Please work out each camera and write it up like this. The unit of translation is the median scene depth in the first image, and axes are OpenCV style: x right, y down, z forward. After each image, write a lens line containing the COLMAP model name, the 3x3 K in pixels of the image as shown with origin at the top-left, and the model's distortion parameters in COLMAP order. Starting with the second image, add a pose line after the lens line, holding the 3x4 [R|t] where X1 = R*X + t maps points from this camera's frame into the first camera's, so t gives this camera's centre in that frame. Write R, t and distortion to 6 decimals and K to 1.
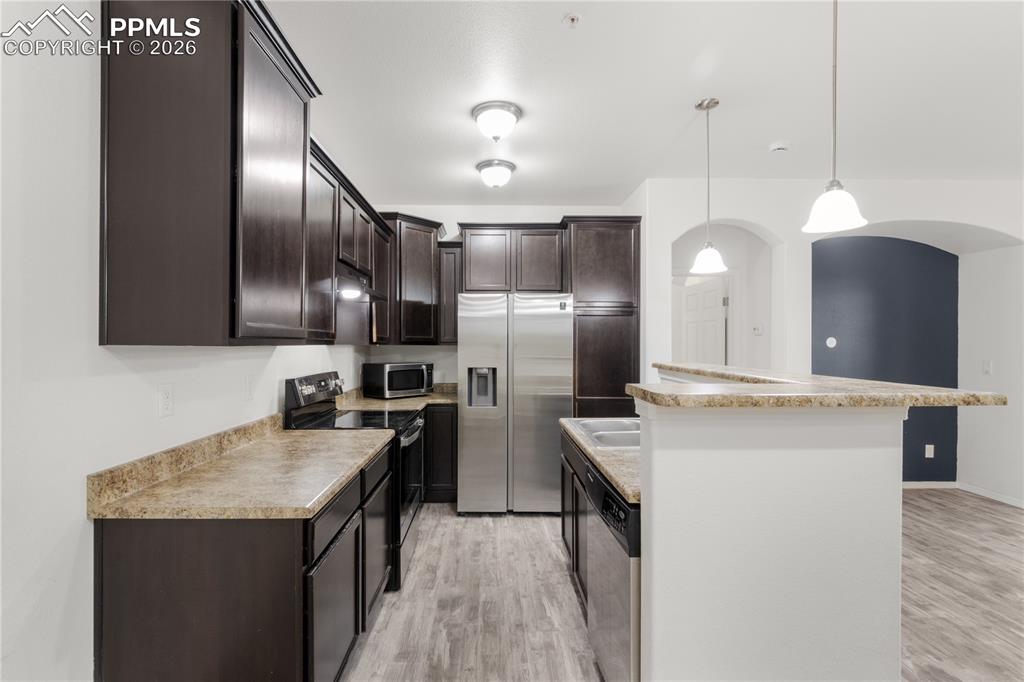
lens RADIAL K [[472.8, 0, 507.0], [0, 472.8, 342.5], [0, 0, 1]] dist [0.000056, -0.001284]
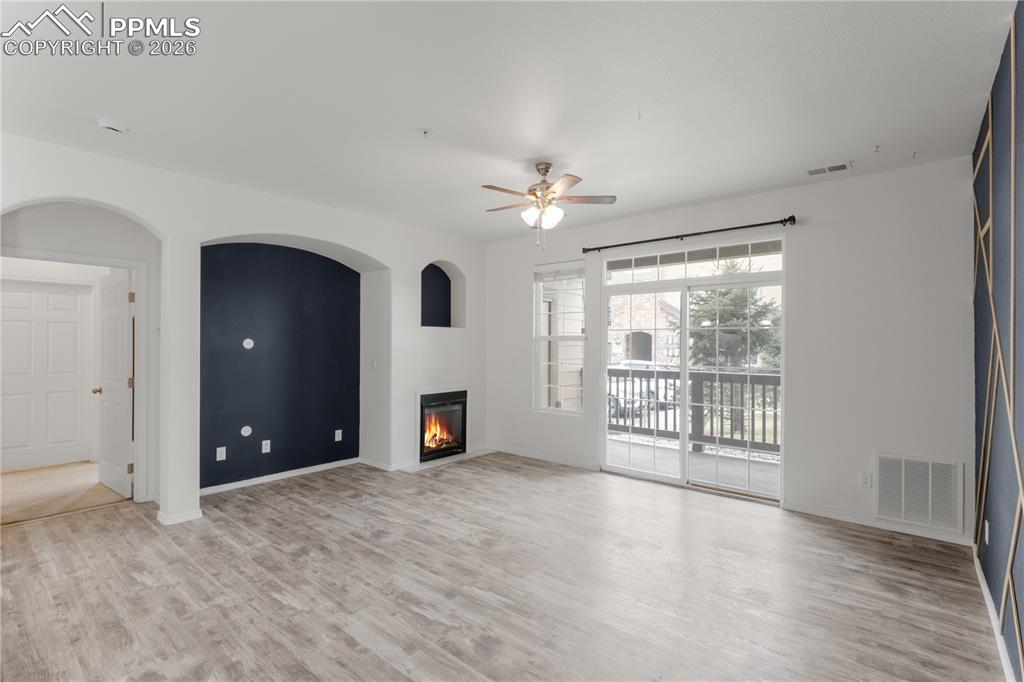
lens RADIAL K [[472.8, 0, 508.2], [0, 472.8, 341.1], [0, 0, 1]] dist [0.000056, -0.001284]
pose [[0.665524, 0.001436, 0.746375, 0.407094], [-0.003185, 0.999995, 0.000916, -0.012094], [-0.746370, -0.002987, 0.665525, -0.146427]]
